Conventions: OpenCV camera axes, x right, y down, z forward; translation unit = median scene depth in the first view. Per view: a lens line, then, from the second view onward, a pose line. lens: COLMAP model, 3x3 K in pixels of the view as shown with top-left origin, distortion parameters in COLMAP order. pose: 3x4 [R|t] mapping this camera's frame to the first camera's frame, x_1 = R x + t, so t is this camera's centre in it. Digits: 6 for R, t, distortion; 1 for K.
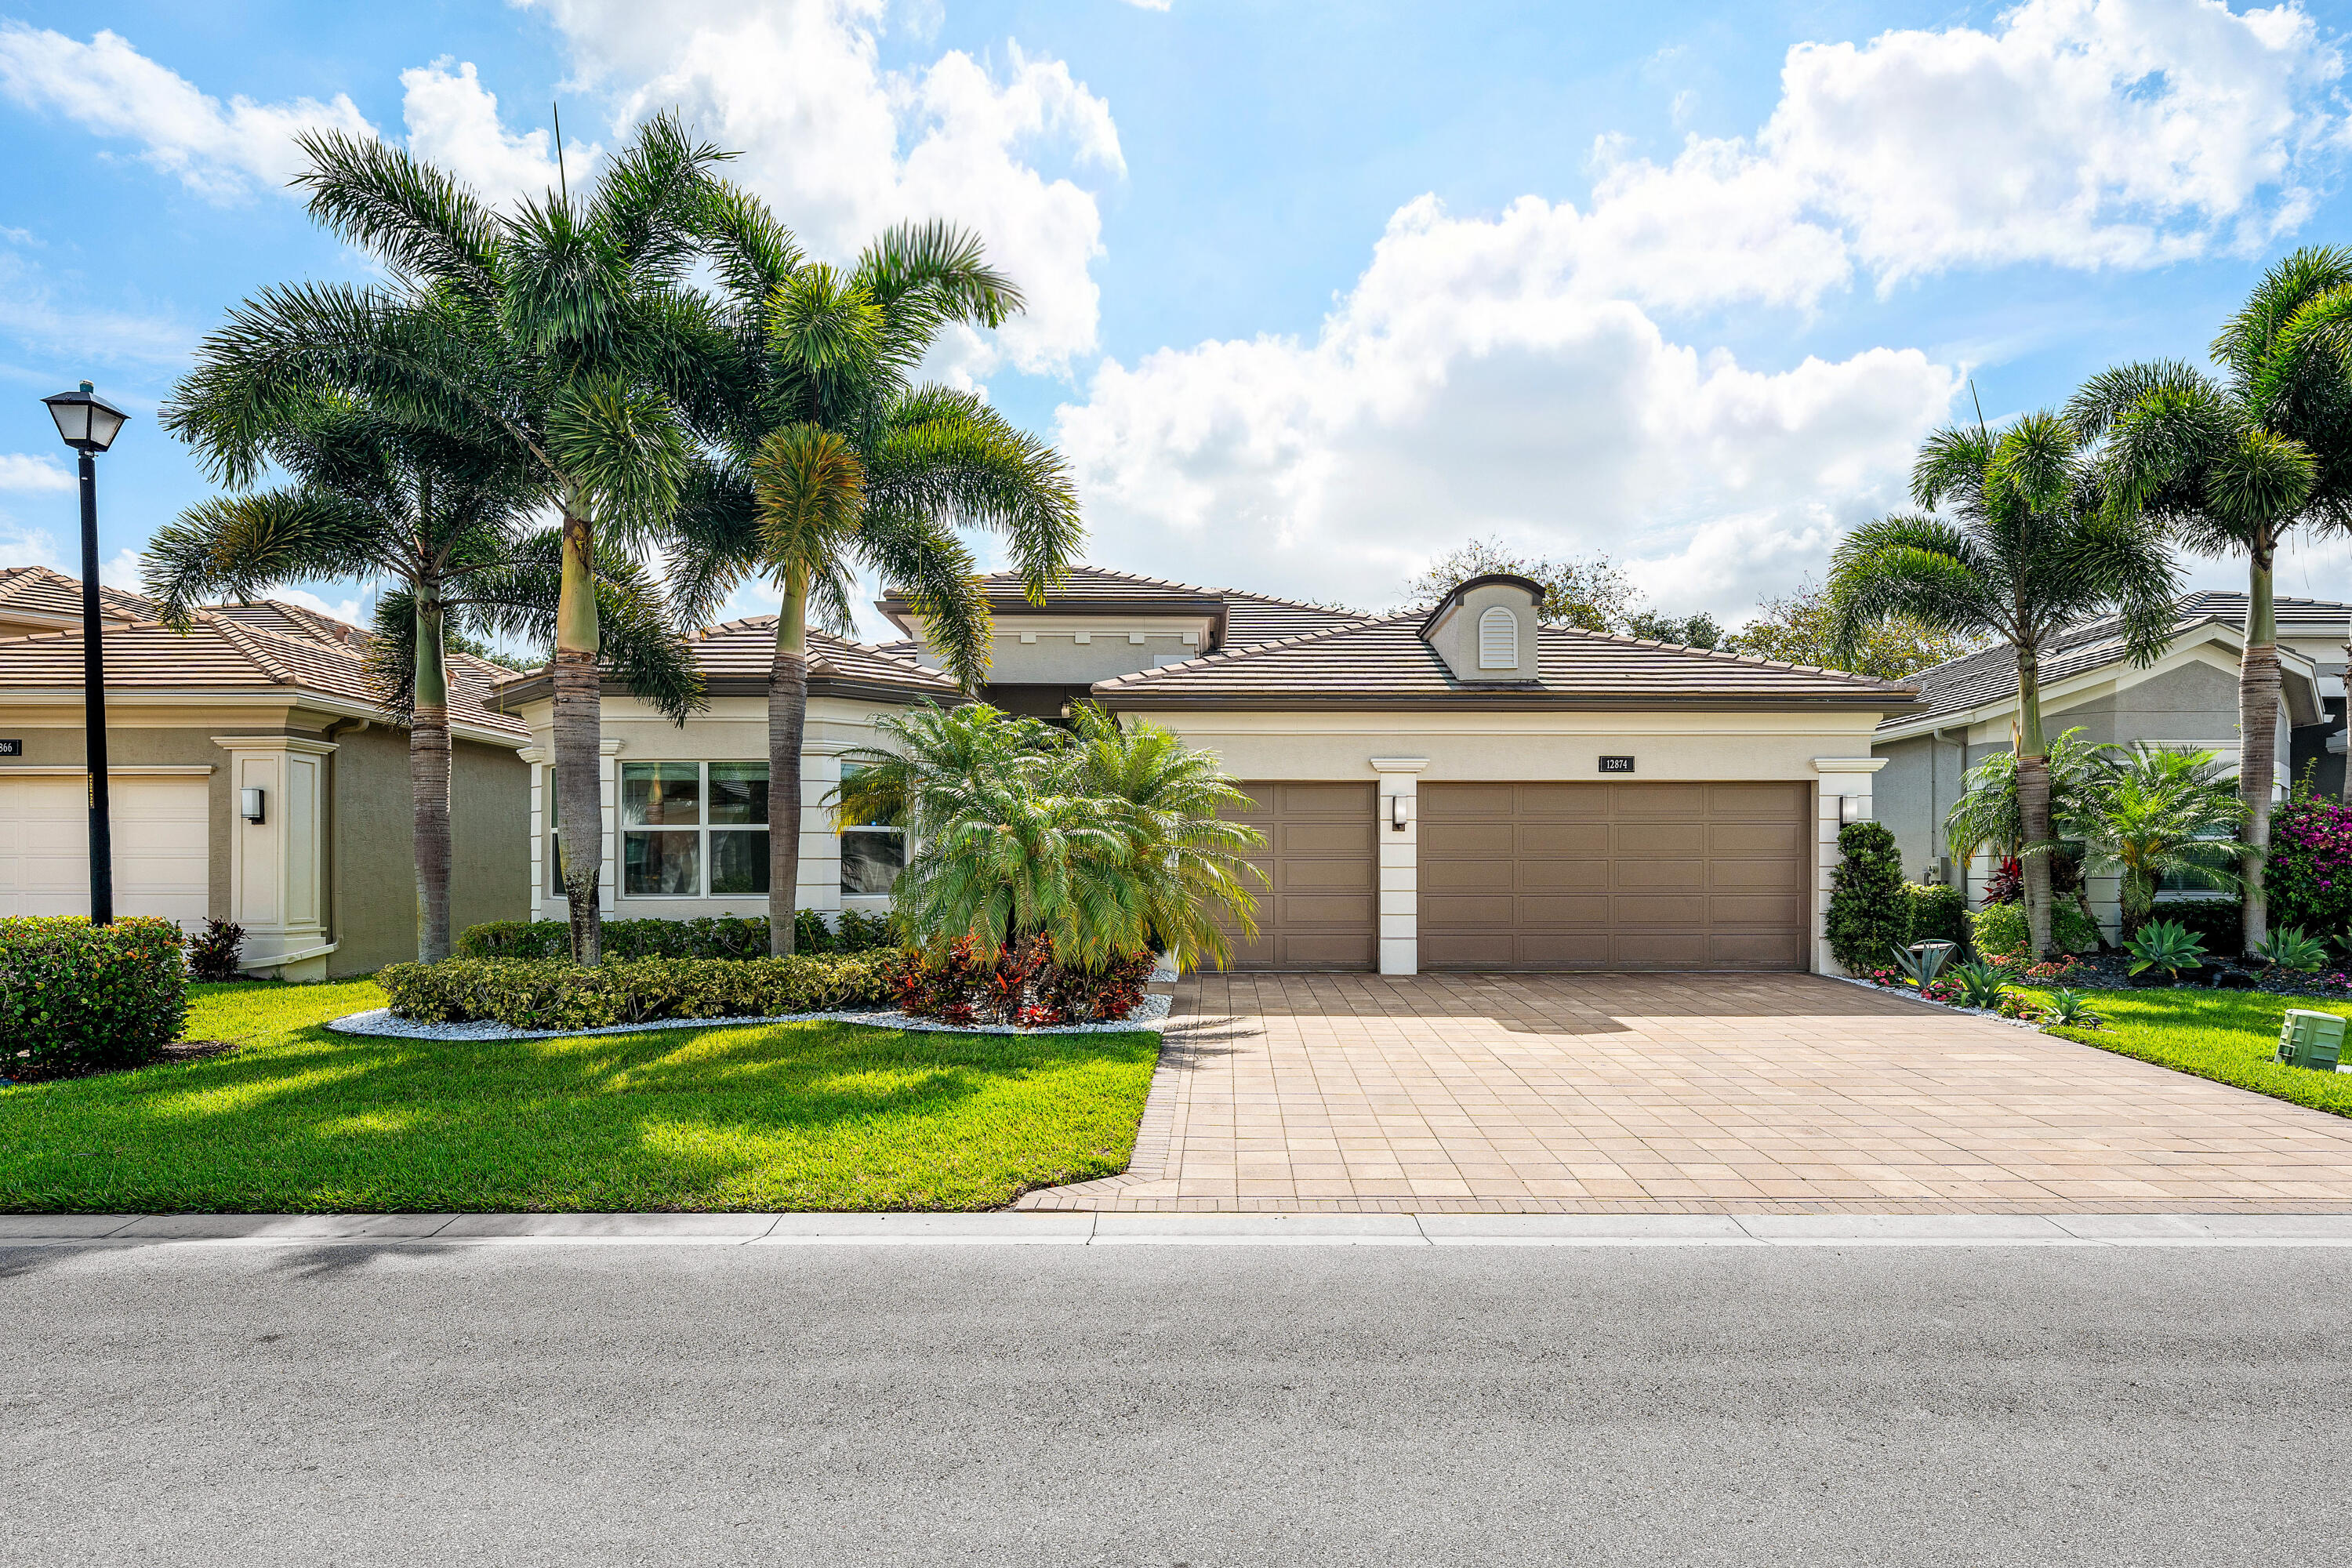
lens RADIAL K [[1264.8, 0, 1234.9], [0, 1264.8, 799.1], [0, 0, 1]] dist [0.002202, -0.000712]
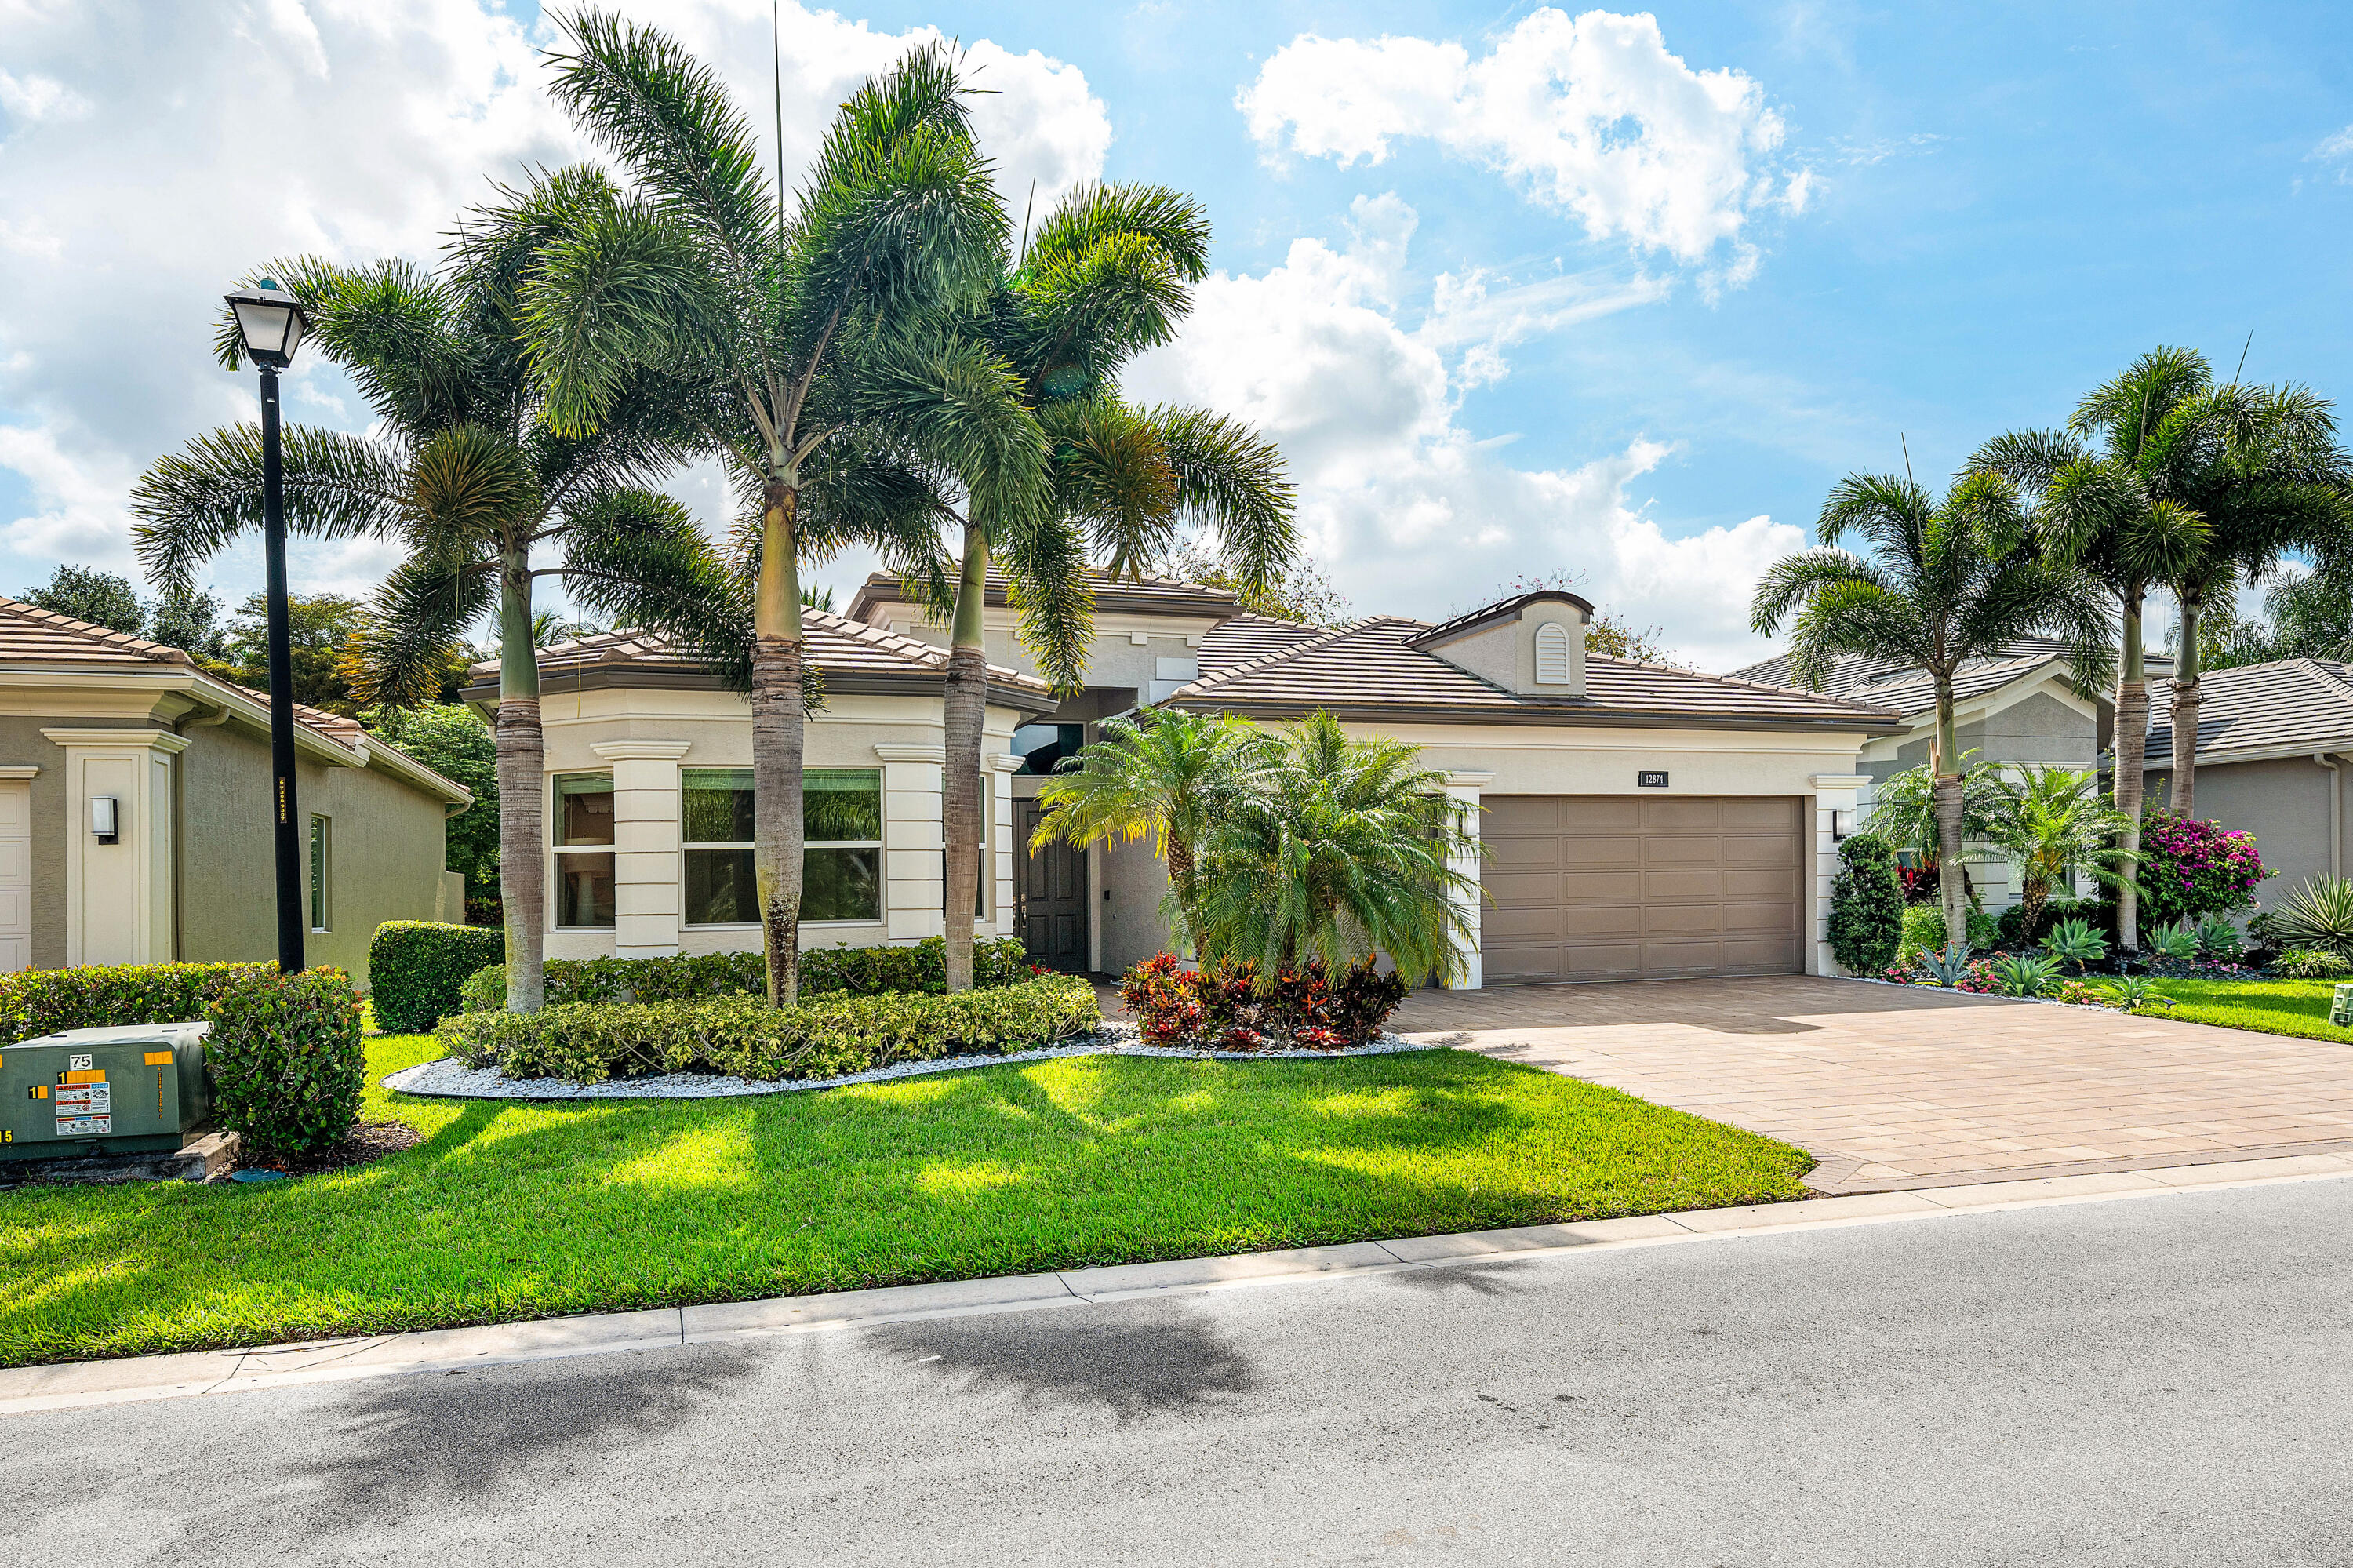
lens RADIAL K [[1411.4, 0, 1176.2], [0, 1411.4, 803.2], [0, 0, 1]] dist [0.004600, 0.000014]
pose [[0.958411, 0.002714, 0.285378, -0.409029], [-0.000775, 0.999976, -0.006906, 0.000378], [-0.285390, 0.006398, 0.958390, 0.003312]]
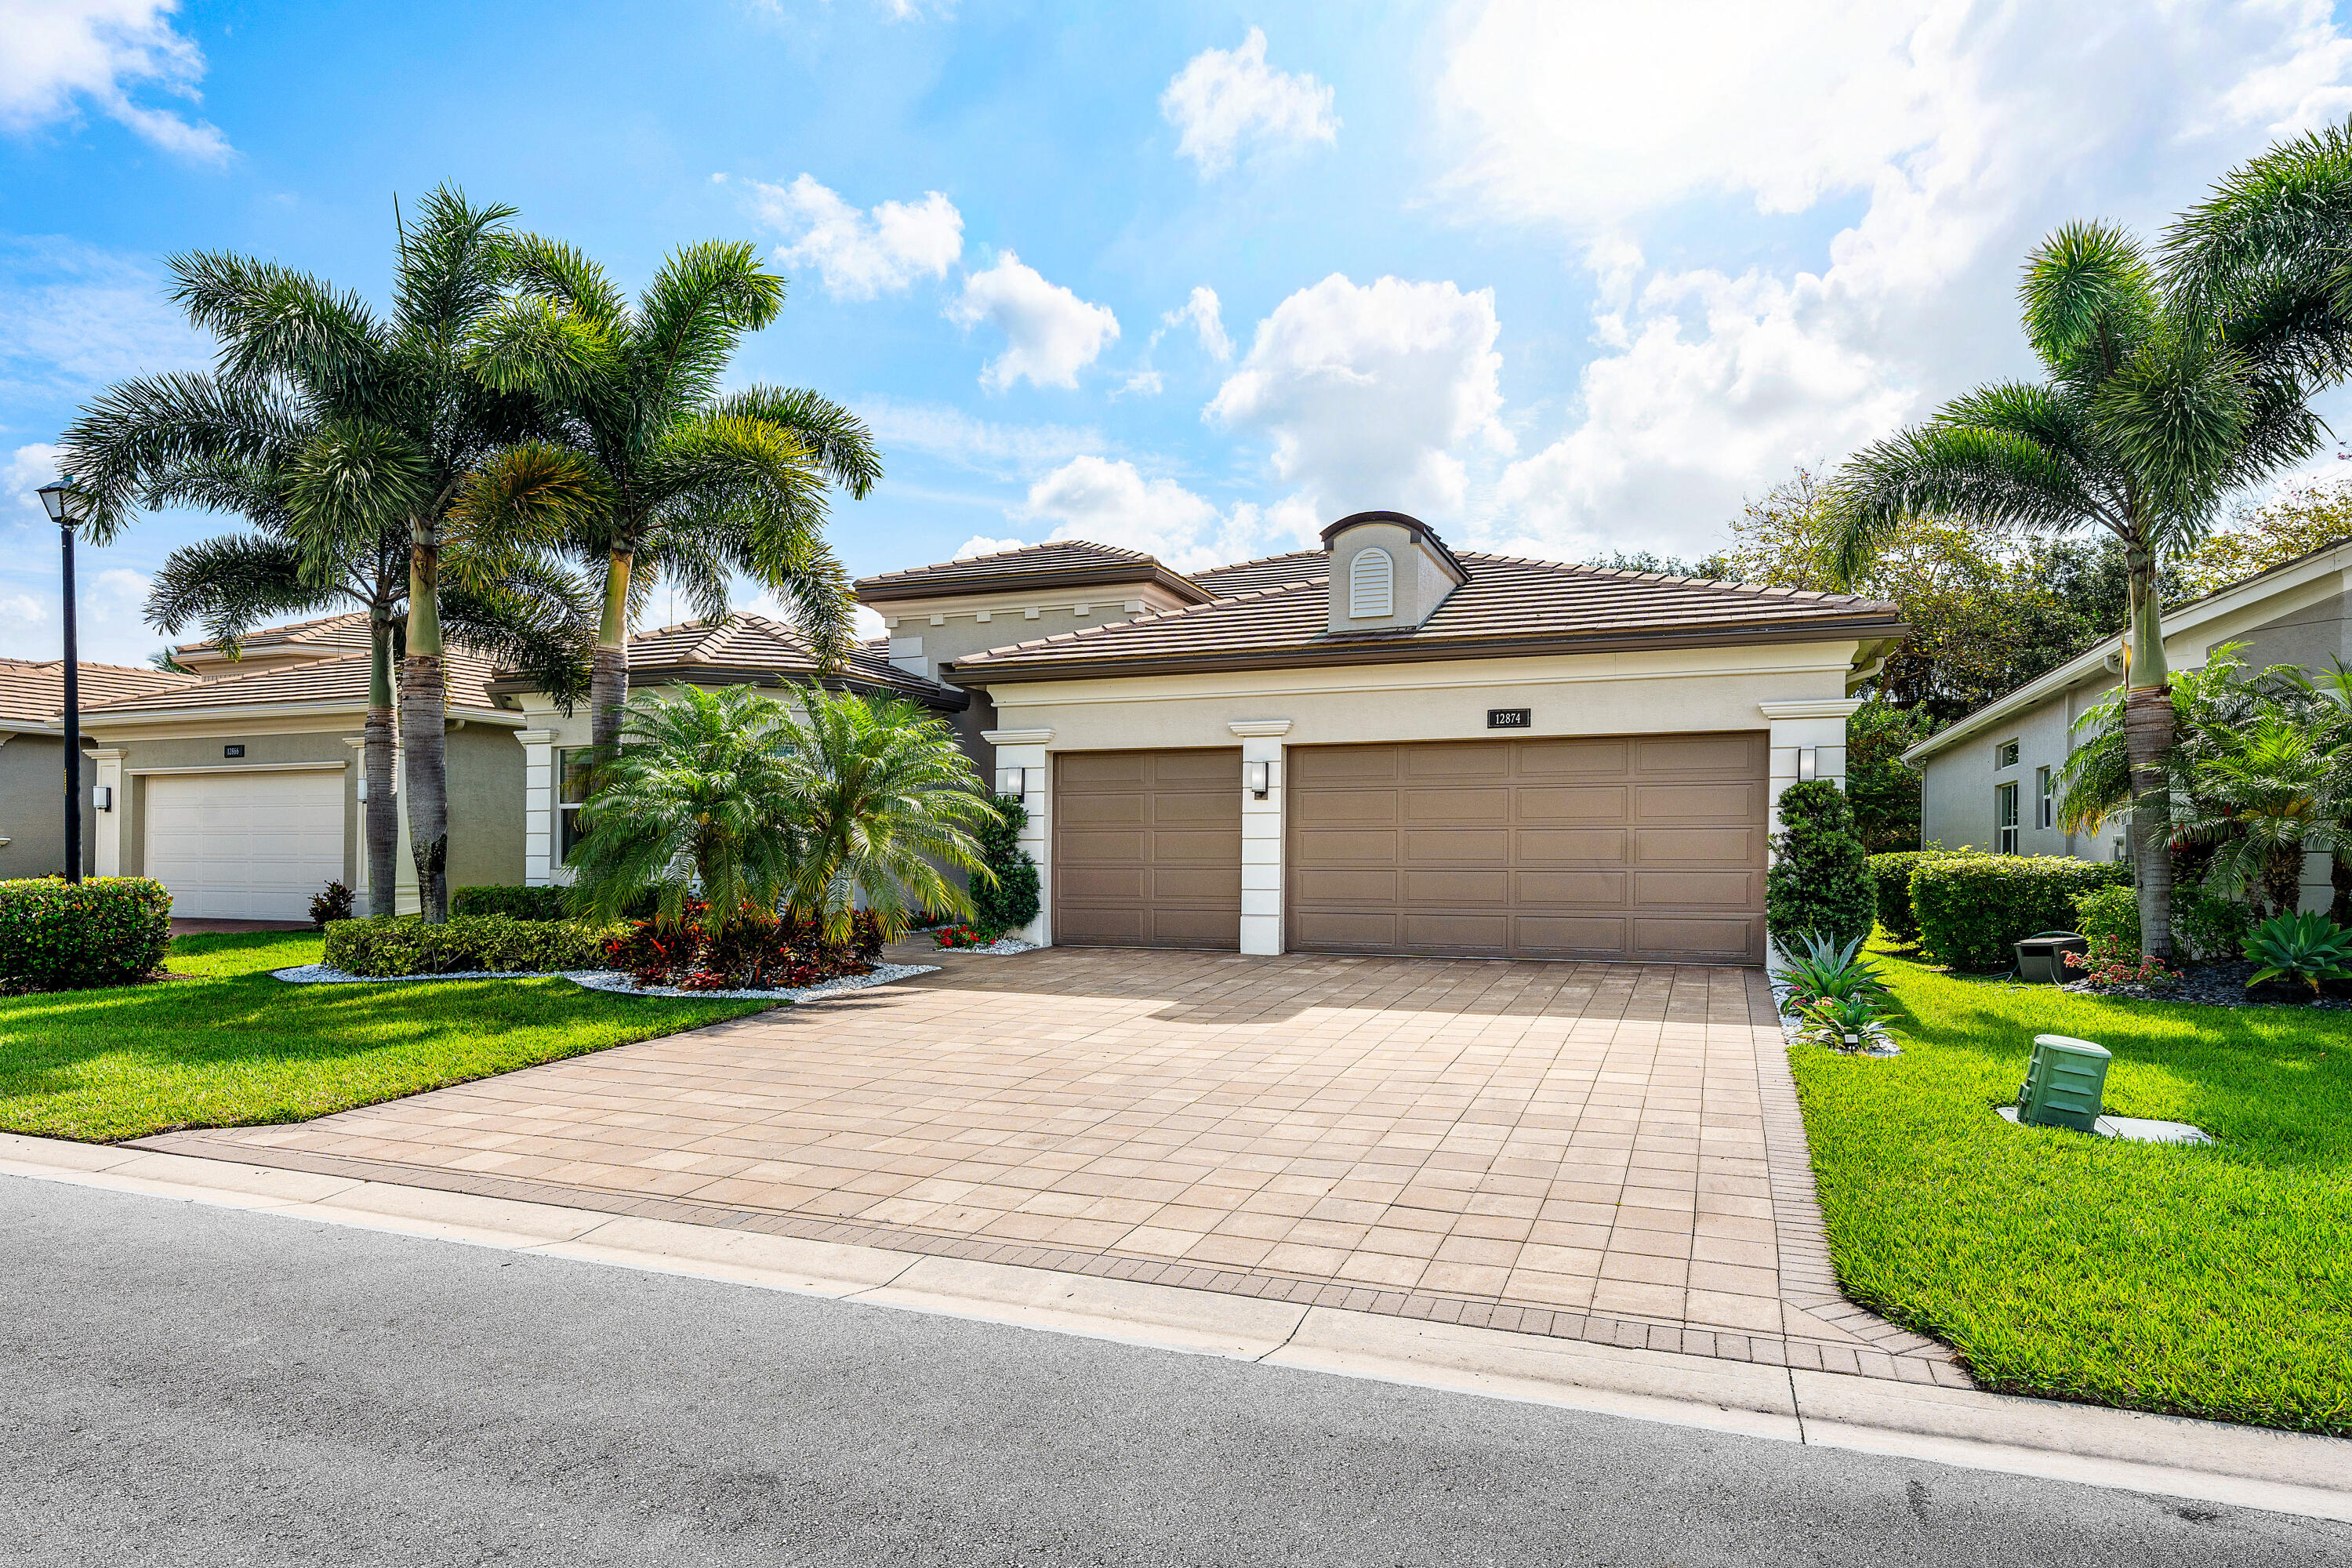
lens RADIAL K [[1264.8, 0, 1176.3], [0, 1264.8, 776.5], [0, 0, 1]] dist [0.002202, -0.000712]
pose [[0.933088, -0.020475, -0.359066, 0.405180], [0.020819, 0.999779, -0.002907, 0.009852], [0.359046, -0.004763, 0.933308, 0.112446]]
